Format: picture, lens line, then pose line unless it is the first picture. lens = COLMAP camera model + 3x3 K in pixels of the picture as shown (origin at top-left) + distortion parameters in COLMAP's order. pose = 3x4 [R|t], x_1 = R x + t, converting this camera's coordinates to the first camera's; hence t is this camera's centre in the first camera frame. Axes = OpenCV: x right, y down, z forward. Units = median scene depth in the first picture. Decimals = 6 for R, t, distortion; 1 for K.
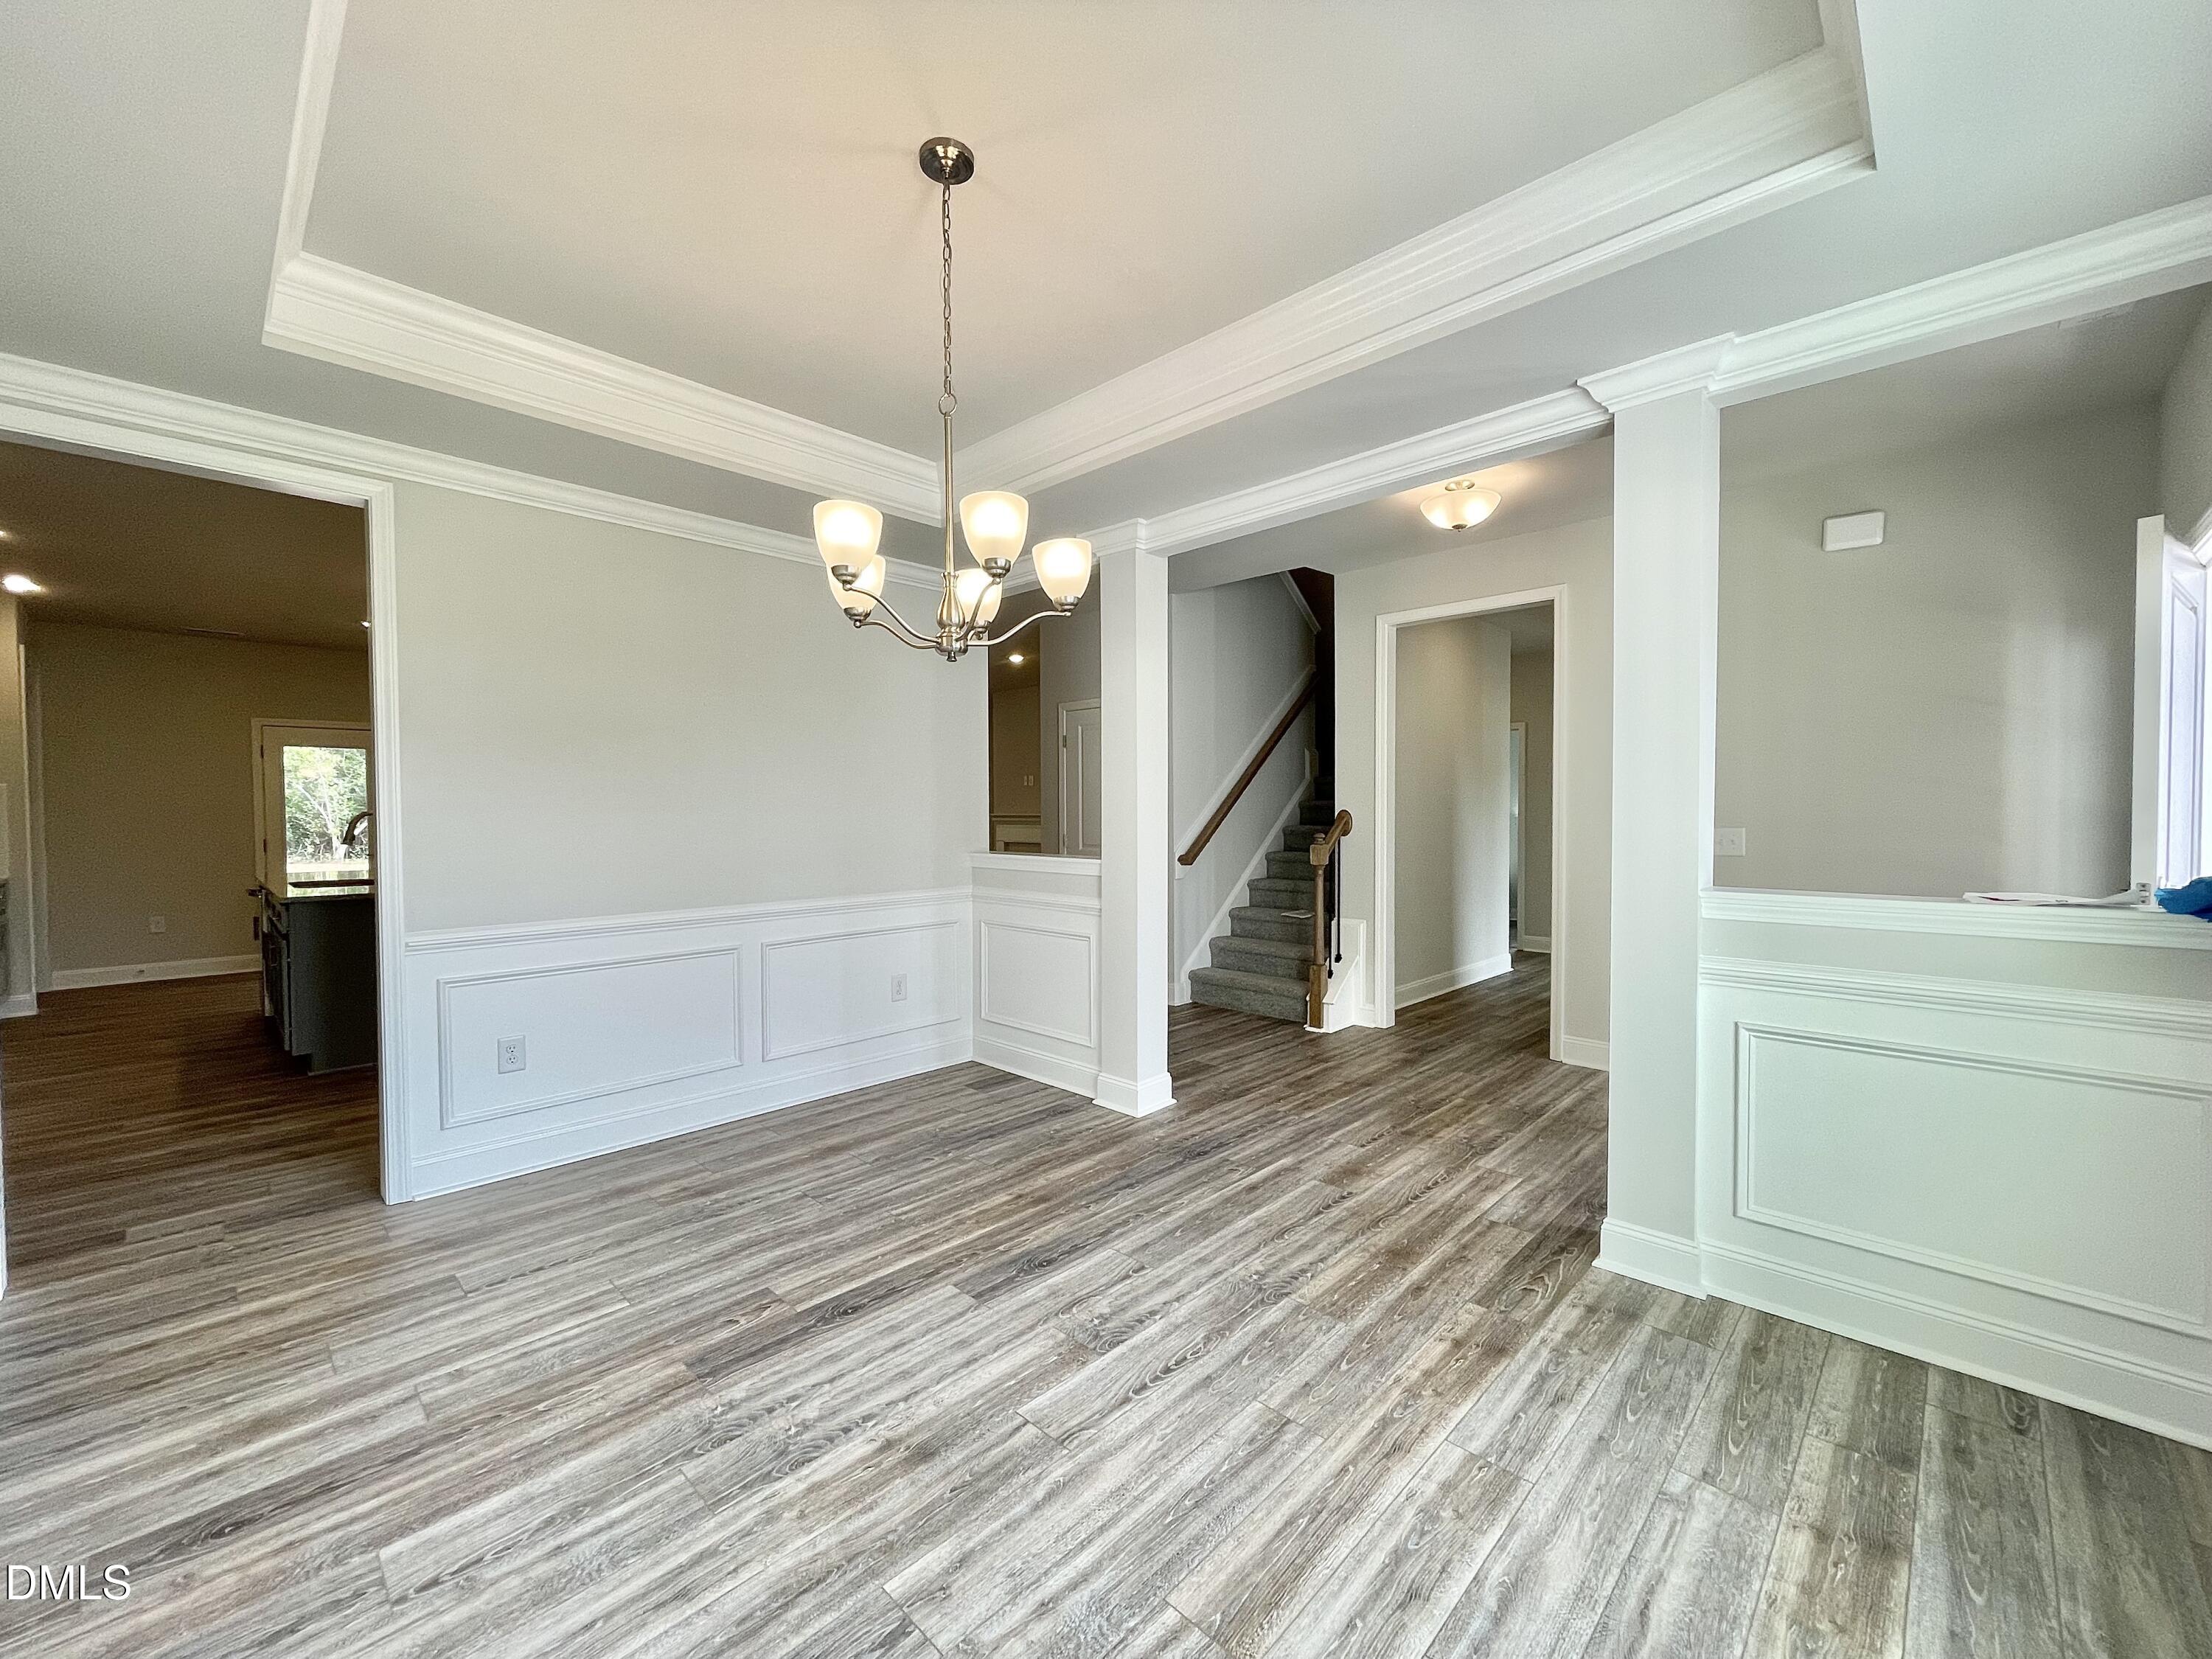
lens RADIAL K [[892.8, 0, 1104.6], [0, 892.8, 822.6], [0, 0, 1]] dist [0.000589, -0.000704]
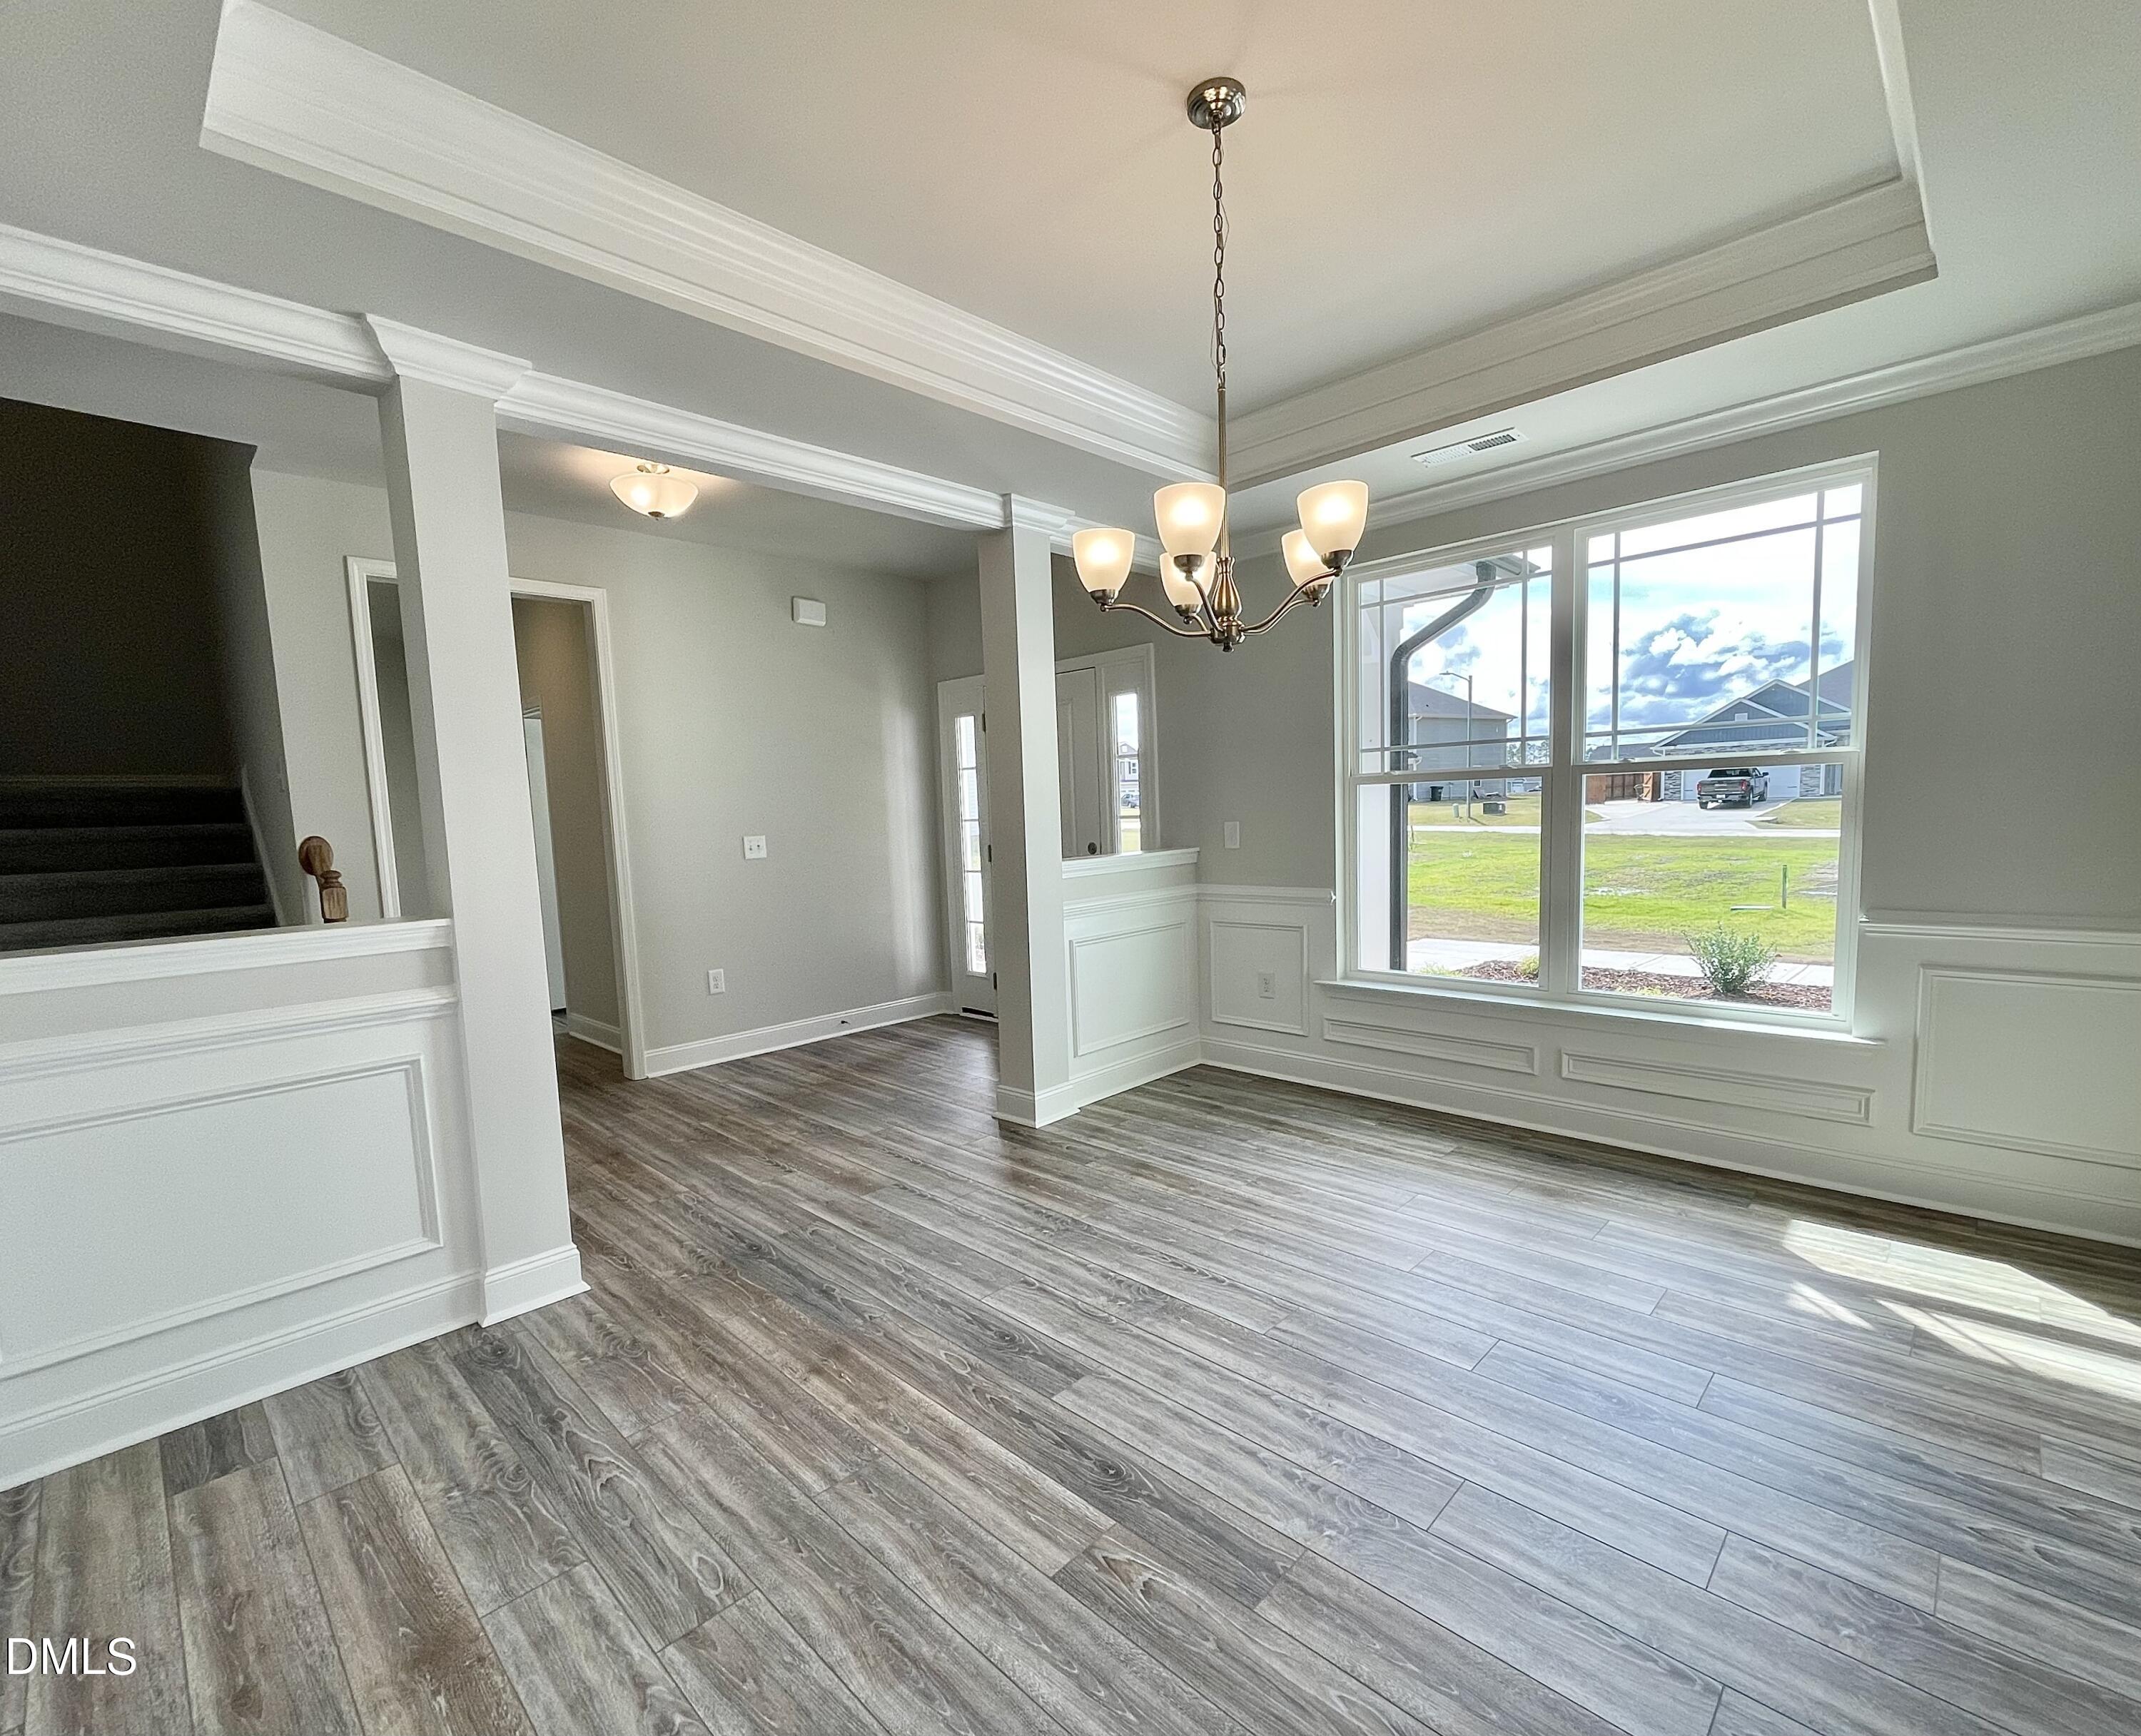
lens RADIAL K [[956.6, 0, 1068.5], [0, 956.6, 890.4], [0, 0, 1]] dist [-0.001721, 0.000176]
pose [[0.002233, -0.084055, 0.996459, -0.845342], [0.049007, 0.995273, 0.083845, -0.012491], [-0.998796, 0.048646, 0.006342, 0.807940]]
